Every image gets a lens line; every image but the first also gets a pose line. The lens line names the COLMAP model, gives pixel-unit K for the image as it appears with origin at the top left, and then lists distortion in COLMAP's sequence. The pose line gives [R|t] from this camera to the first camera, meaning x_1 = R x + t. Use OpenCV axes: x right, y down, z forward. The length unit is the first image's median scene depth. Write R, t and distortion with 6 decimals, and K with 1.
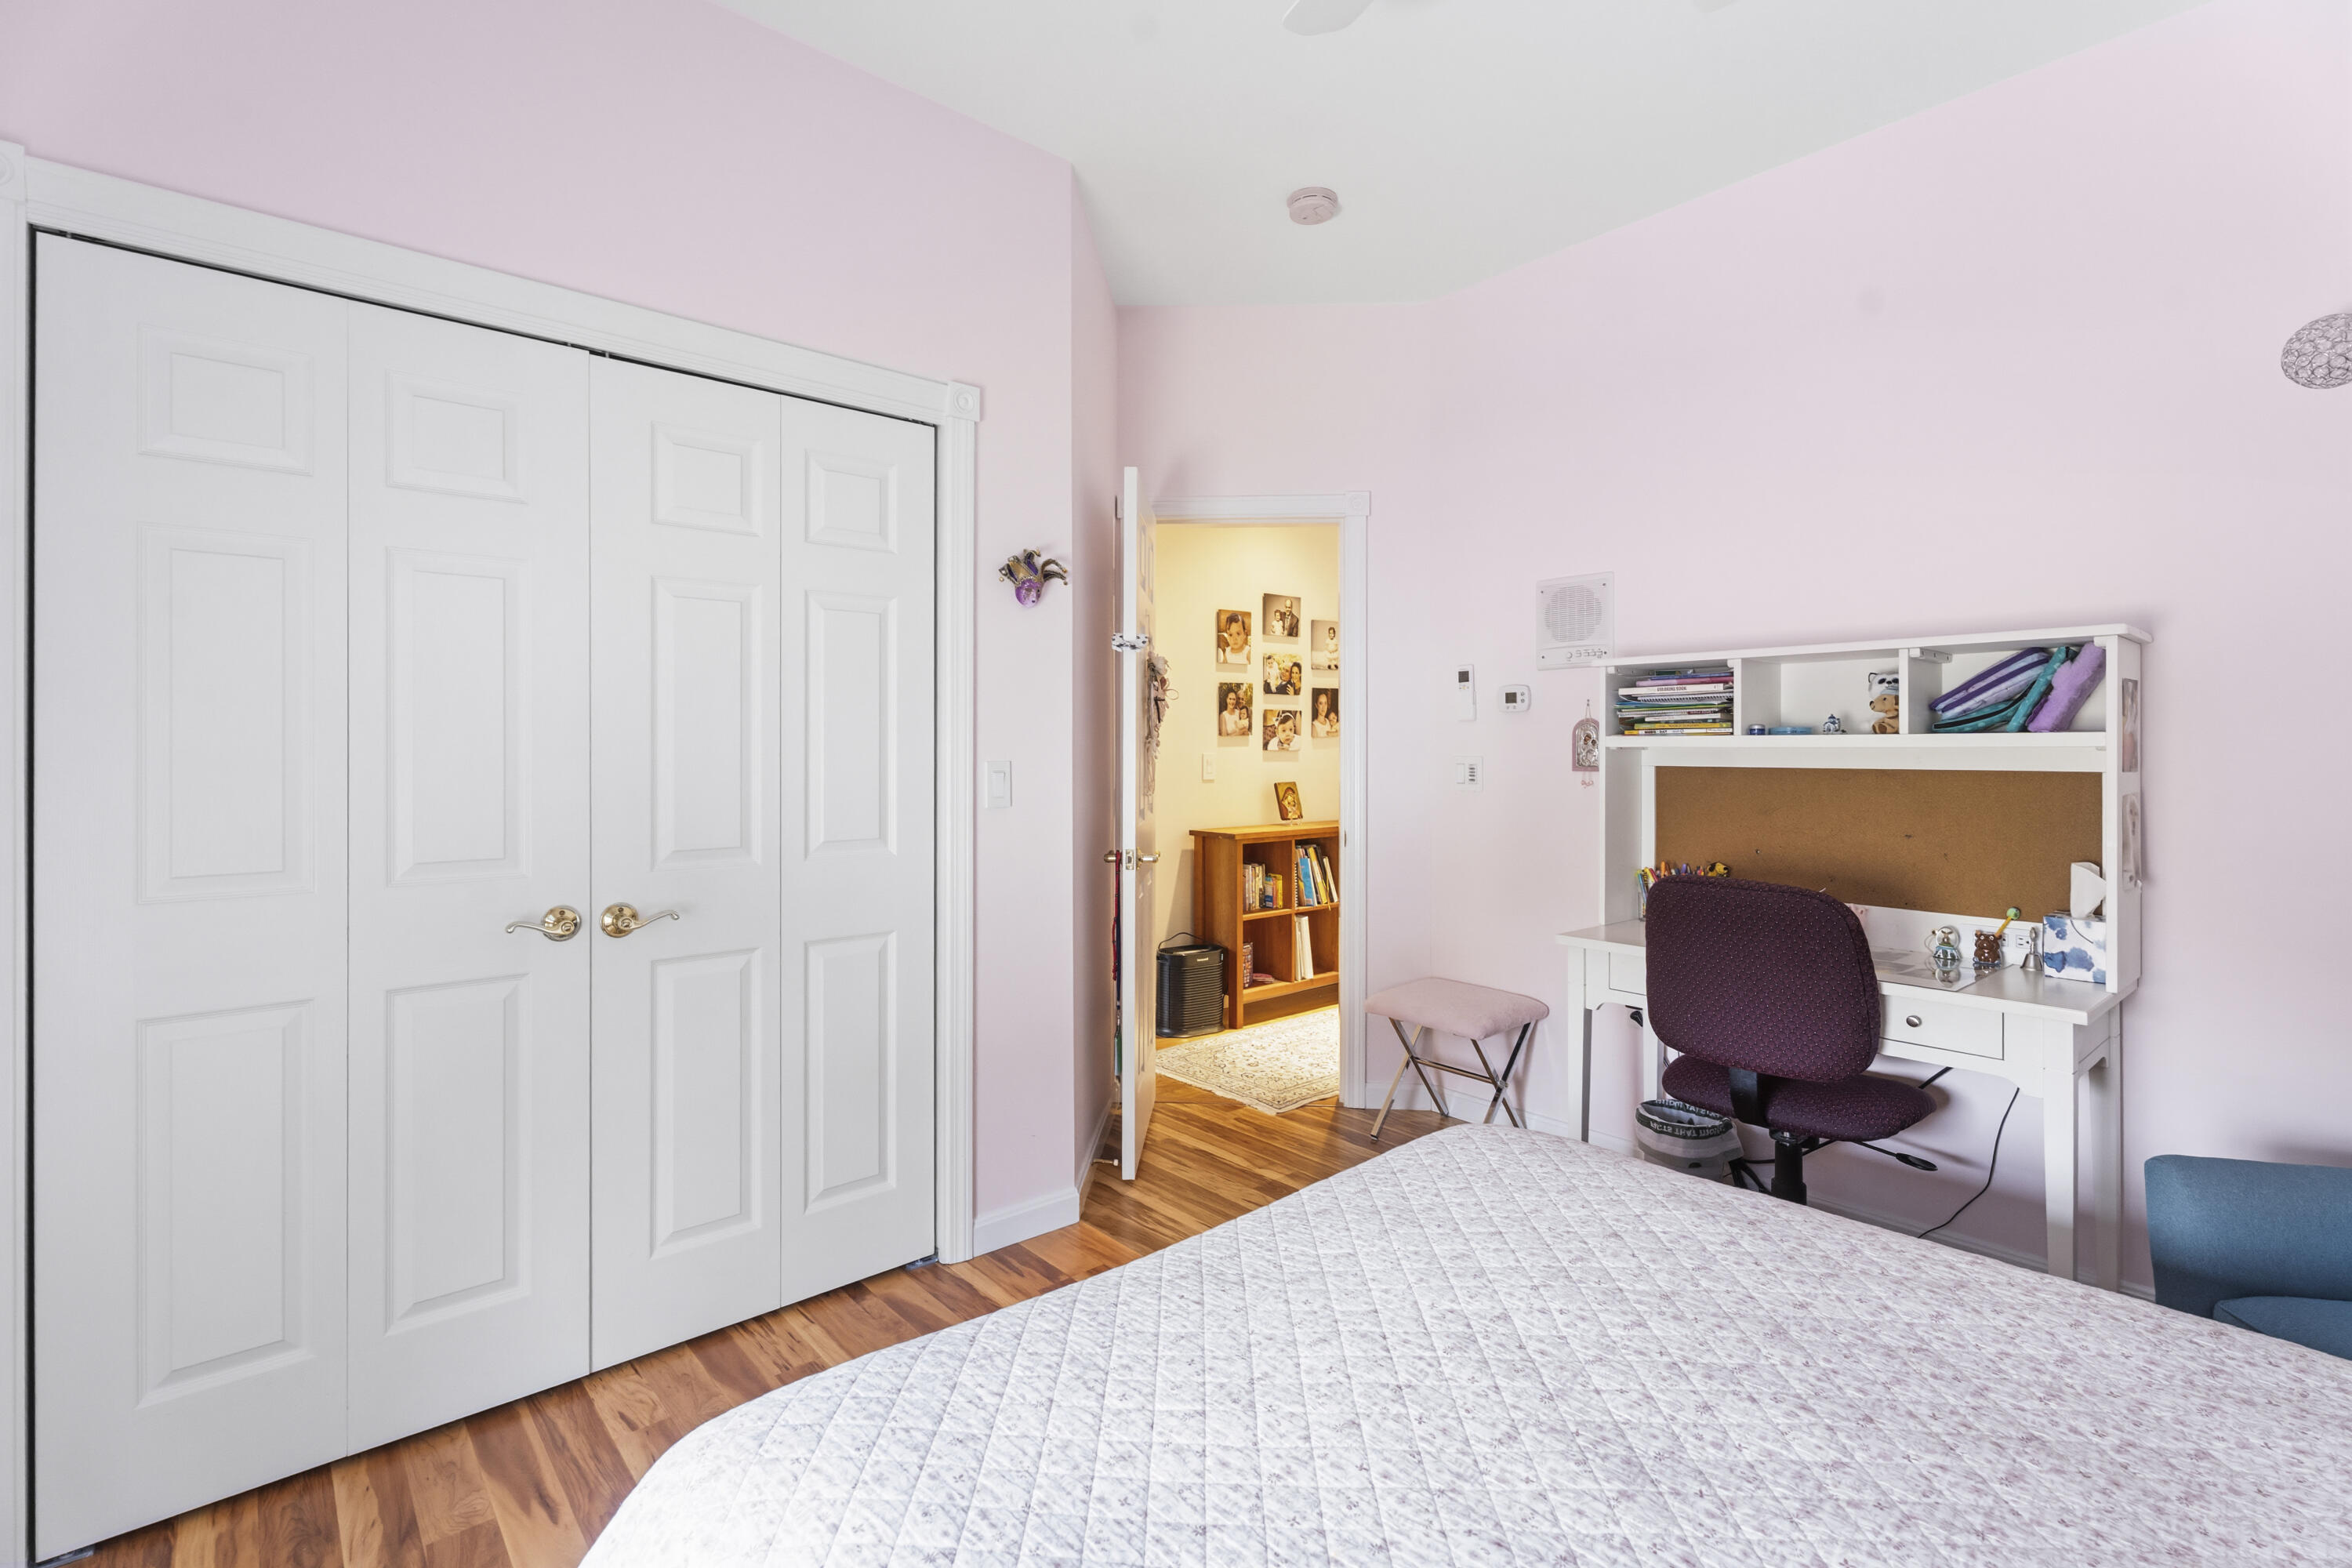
lens RADIAL K [[1074.3, 0, 1167.6], [0, 1074.3, 758.2], [0, 0, 1]] dist [0.008698, -0.000215]
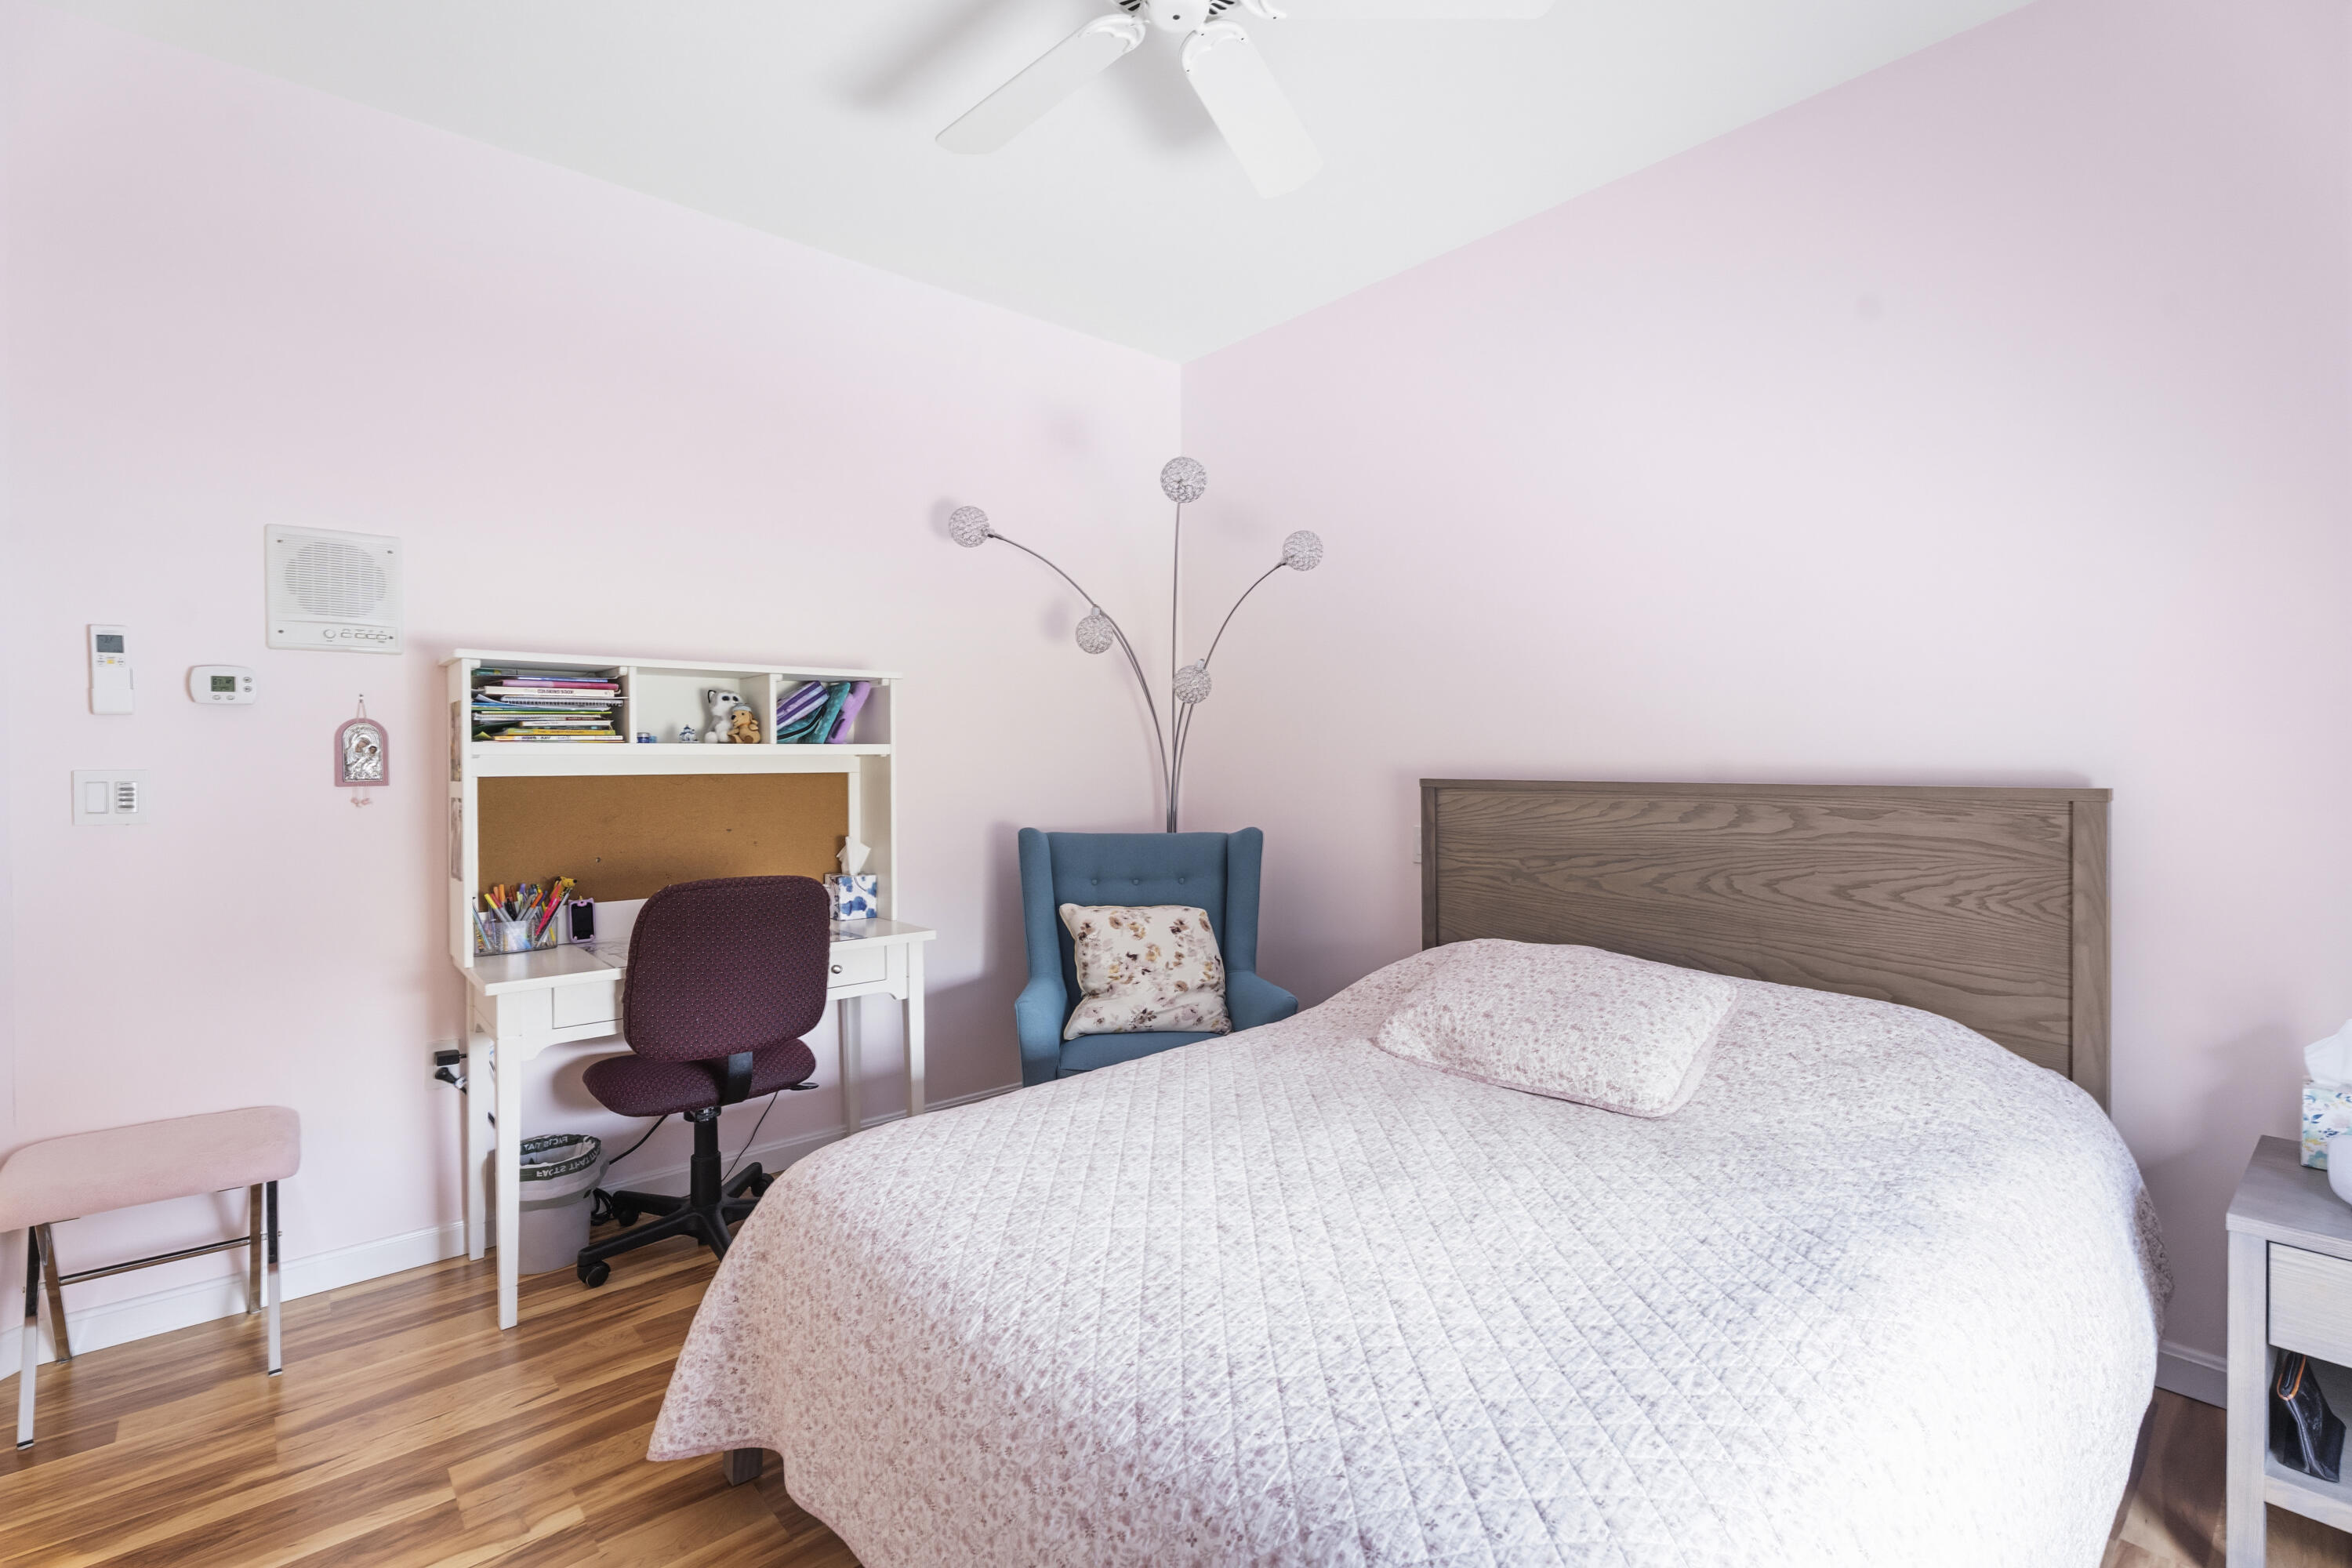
lens RADIAL K [[1074.3, 0, 1167.6], [0, 1074.3, 758.2], [0, 0, 1]] dist [0.008698, -0.000215]
pose [[-0.022261, -0.010165, 0.999701, -0.478528], [0.008474, 0.999910, 0.010356, -0.013092], [-0.999716, 0.008702, -0.022173, 0.511994]]
